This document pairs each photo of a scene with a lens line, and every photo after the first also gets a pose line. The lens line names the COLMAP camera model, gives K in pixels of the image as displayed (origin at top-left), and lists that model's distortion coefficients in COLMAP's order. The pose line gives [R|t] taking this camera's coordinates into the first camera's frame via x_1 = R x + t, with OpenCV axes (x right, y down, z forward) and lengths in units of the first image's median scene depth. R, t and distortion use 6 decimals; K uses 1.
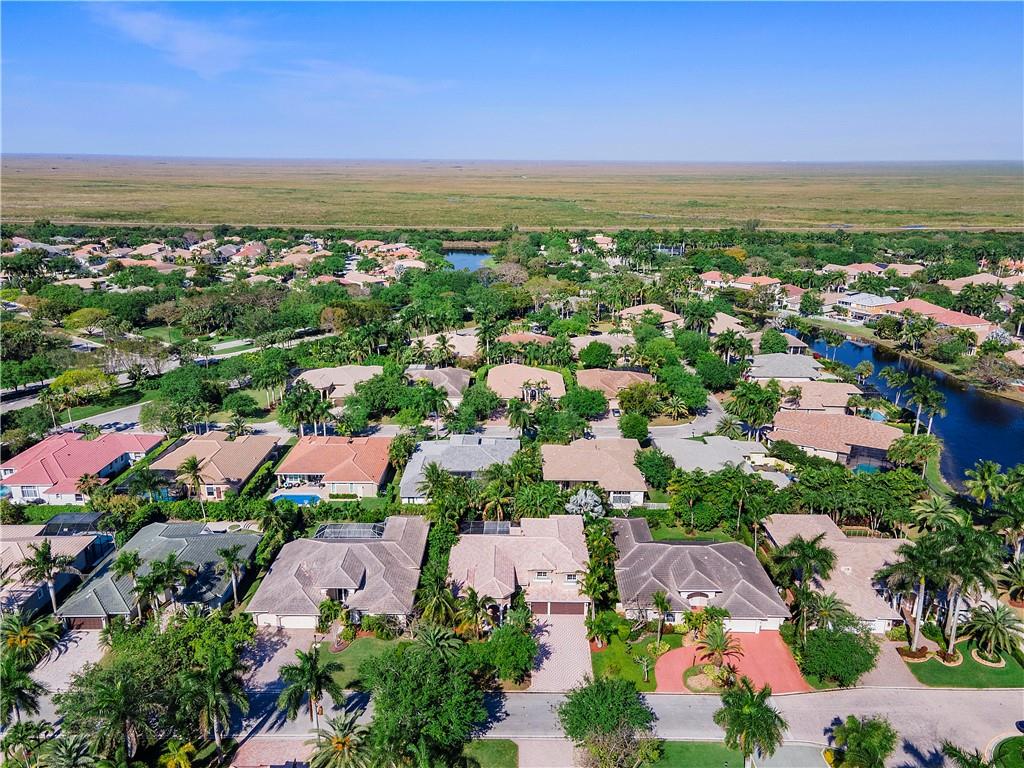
lens RADIAL K [[761.3, 0, 507.0], [0, 761.3, 386.9], [0, 0, 1]] dist [0.029728, 0.021608]
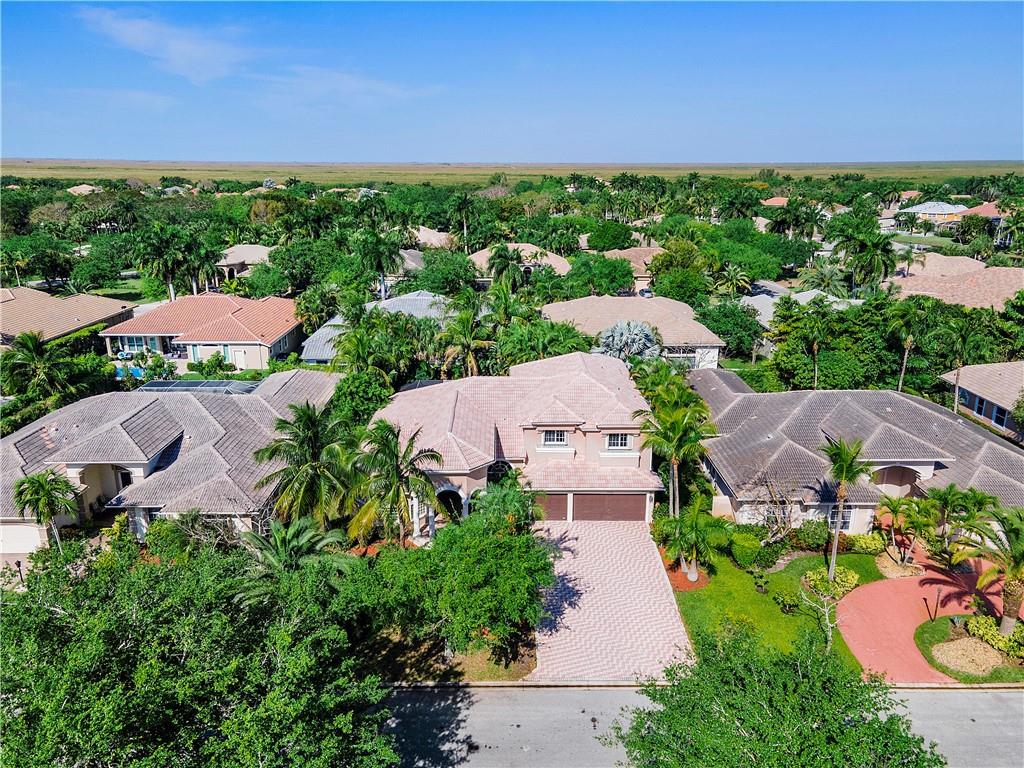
lens RADIAL K [[761.3, 0, 505.4], [0, 761.3, 377.6], [0, 0, 1]] dist [0.029728, 0.021608]
pose [[0.999913, -0.008625, 0.009996, 0.011731], [0.008827, 0.999753, -0.020380, 0.225922], [-0.009817, 0.020467, 0.999742, 0.548154]]
